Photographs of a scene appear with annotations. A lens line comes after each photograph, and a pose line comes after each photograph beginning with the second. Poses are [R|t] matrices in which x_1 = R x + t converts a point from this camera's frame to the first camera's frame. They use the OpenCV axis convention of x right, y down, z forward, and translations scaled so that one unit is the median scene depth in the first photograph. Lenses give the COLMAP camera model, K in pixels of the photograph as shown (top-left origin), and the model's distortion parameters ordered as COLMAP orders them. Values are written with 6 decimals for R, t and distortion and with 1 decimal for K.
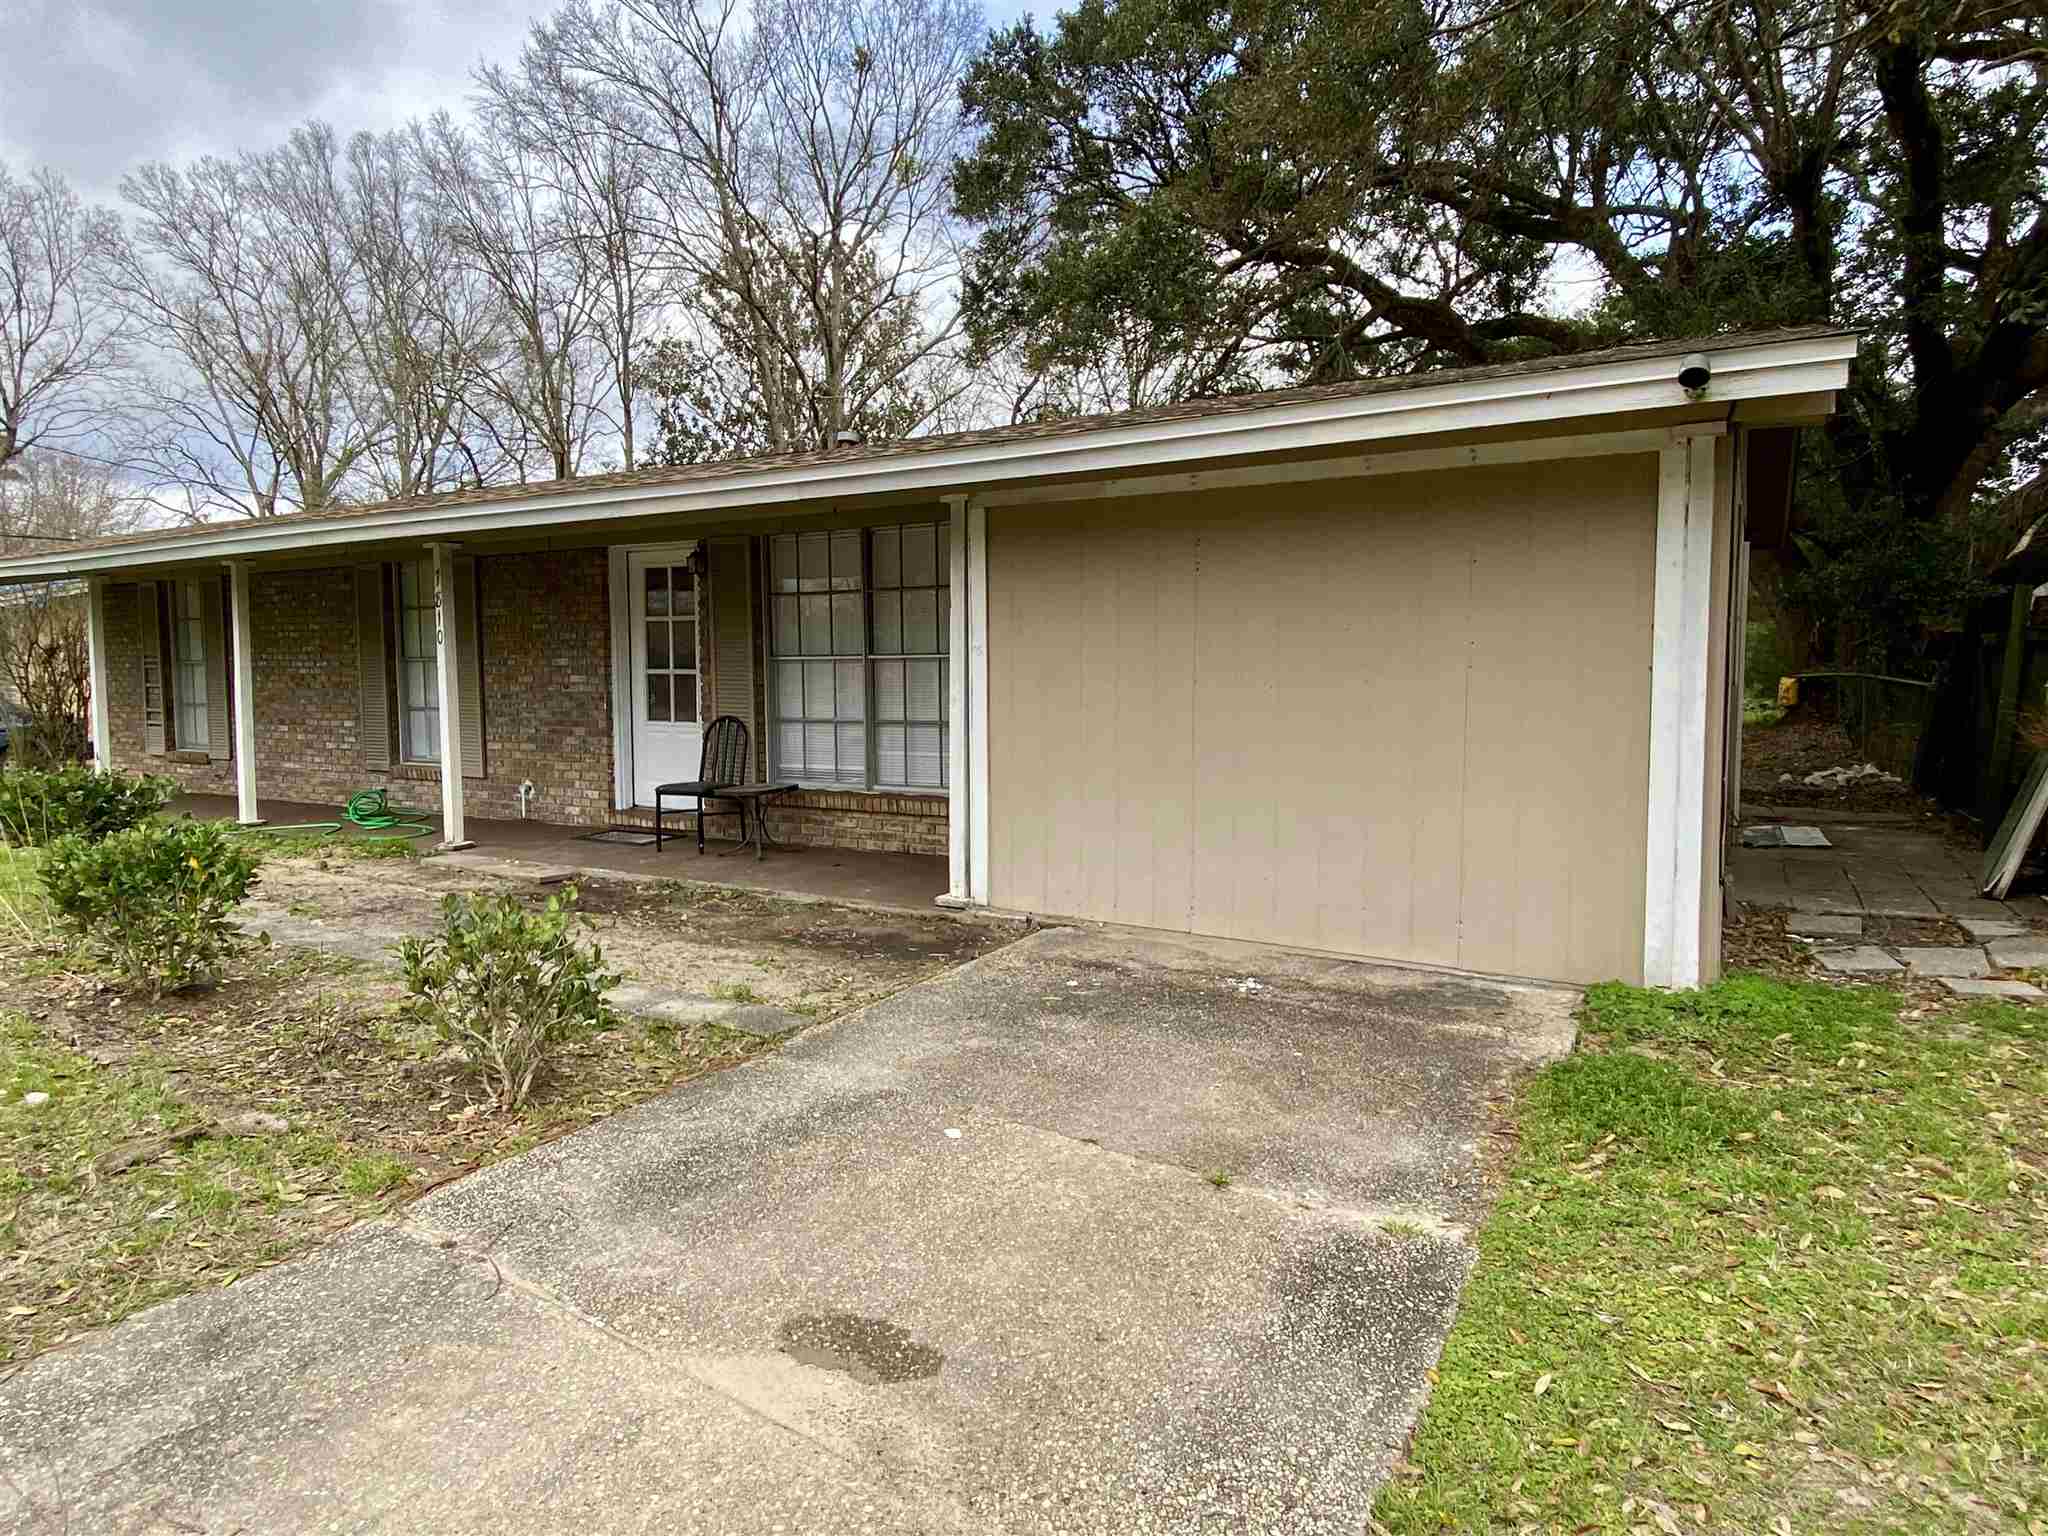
lens RADIAL K [[1186.7, 0, 1051.5], [0, 1186.7, 759.5], [0, 0, 1]] dist [-0.007021, -0.003148]
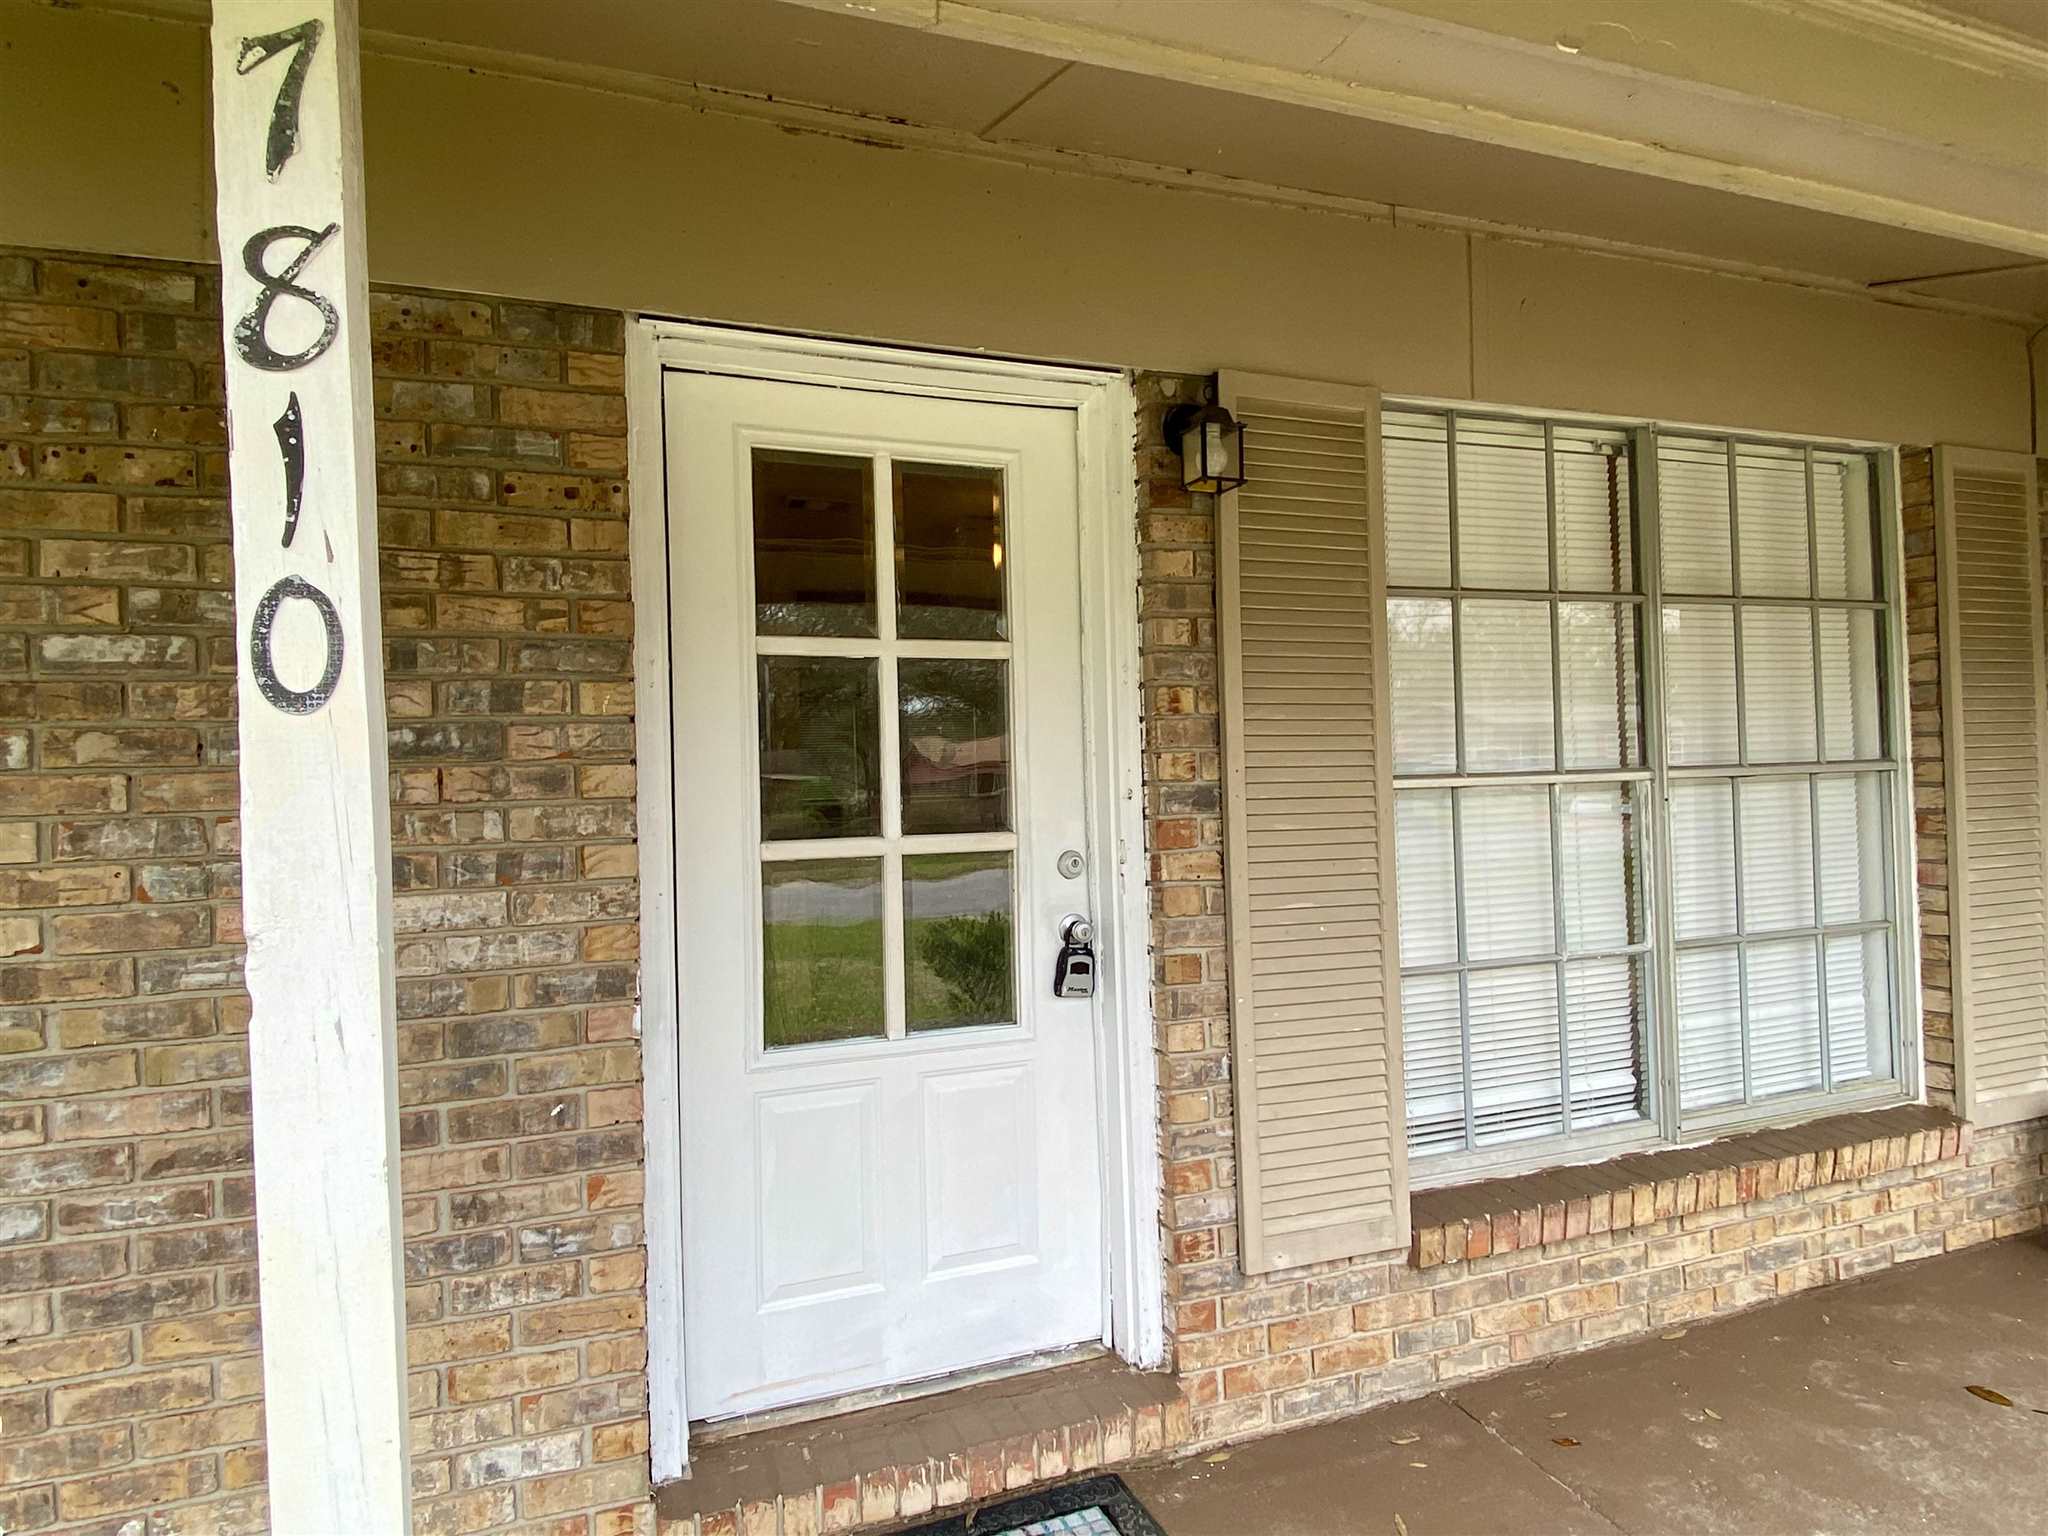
lens RADIAL K [[1186.7, 0, 1051.5], [0, 1186.7, 759.5], [0, 0, 1]] dist [-0.007021, -0.003148]
pose [[0.651535, -0.034559, 0.757831, -0.544810], [0.064648, 0.997857, -0.010075, -0.097697], [-0.755859, 0.055556, 0.652373, 0.892074]]
